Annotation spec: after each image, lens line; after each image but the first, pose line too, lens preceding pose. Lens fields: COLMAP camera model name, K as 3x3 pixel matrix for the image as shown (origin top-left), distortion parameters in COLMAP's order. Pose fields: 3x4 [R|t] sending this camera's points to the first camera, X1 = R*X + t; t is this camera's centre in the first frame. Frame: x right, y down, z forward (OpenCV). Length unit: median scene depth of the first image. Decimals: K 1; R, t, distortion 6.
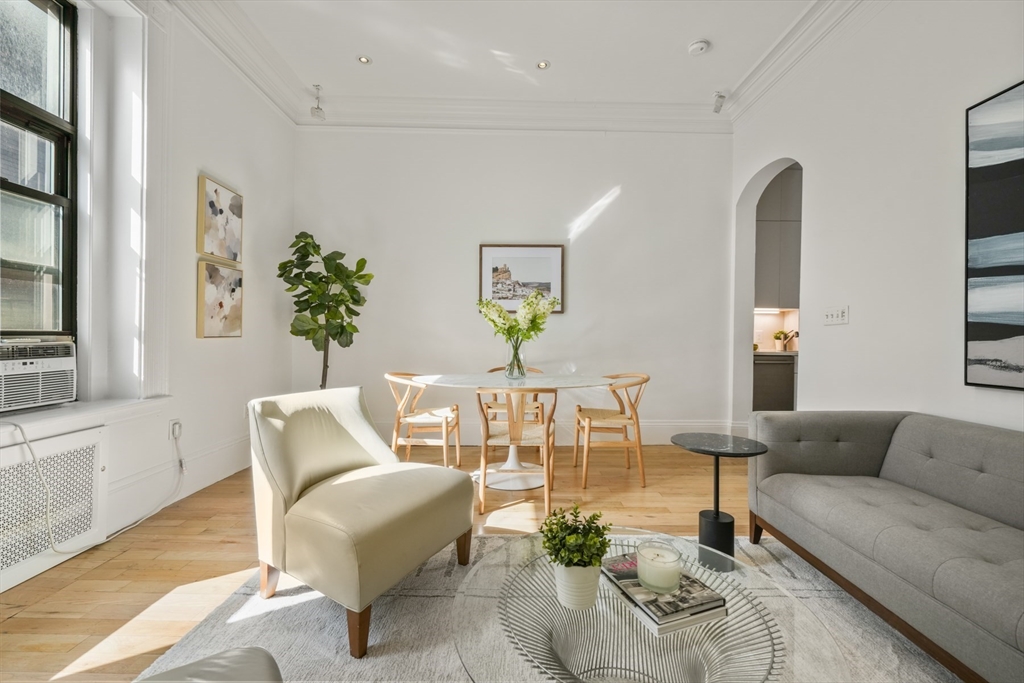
lens RADIAL K [[428.2, 0, 512.0], [0, 428.2, 341.5], [0, 0, 1]] dist [0.000284, -0.000133]
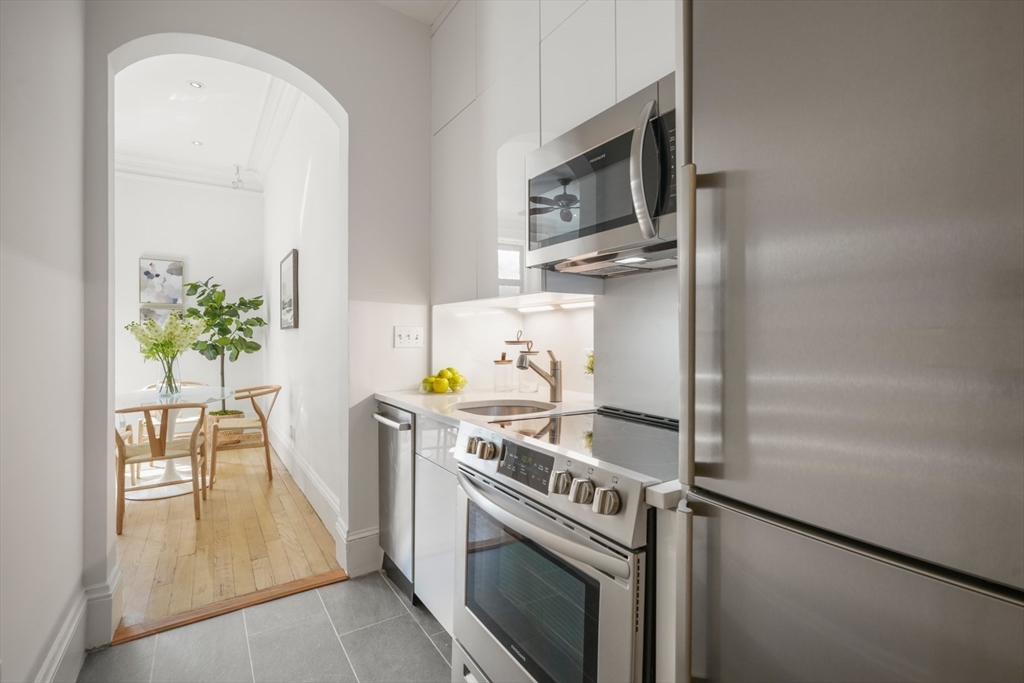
lens RADIAL K [[464.8, 0, 515.1], [0, 464.8, 345.6], [0, 0, 1]] dist [0.000411, 0.000127]
pose [[0.548815, 0.005728, -0.835924, 1.608580], [-0.008468, 0.999963, 0.001293, -0.049578], [0.835901, 0.006369, 0.548843, 1.199909]]
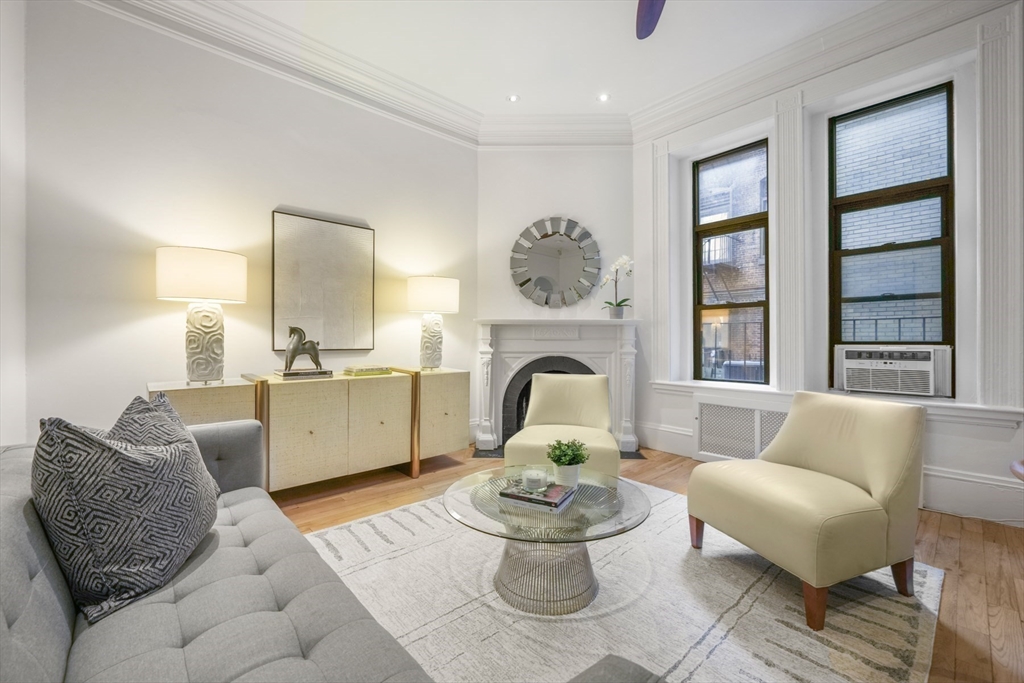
lens RADIAL K [[418.7, 0, 512.5], [0, 418.7, 340.0], [0, 0, 1]] dist [-0.001171, -0.000090]
pose [[-0.742328, -0.012906, -0.669913, 0.569009], [-0.017864, 0.999840, 0.000533, -0.004504], [0.669799, 0.012363, -0.742440, 0.821036]]
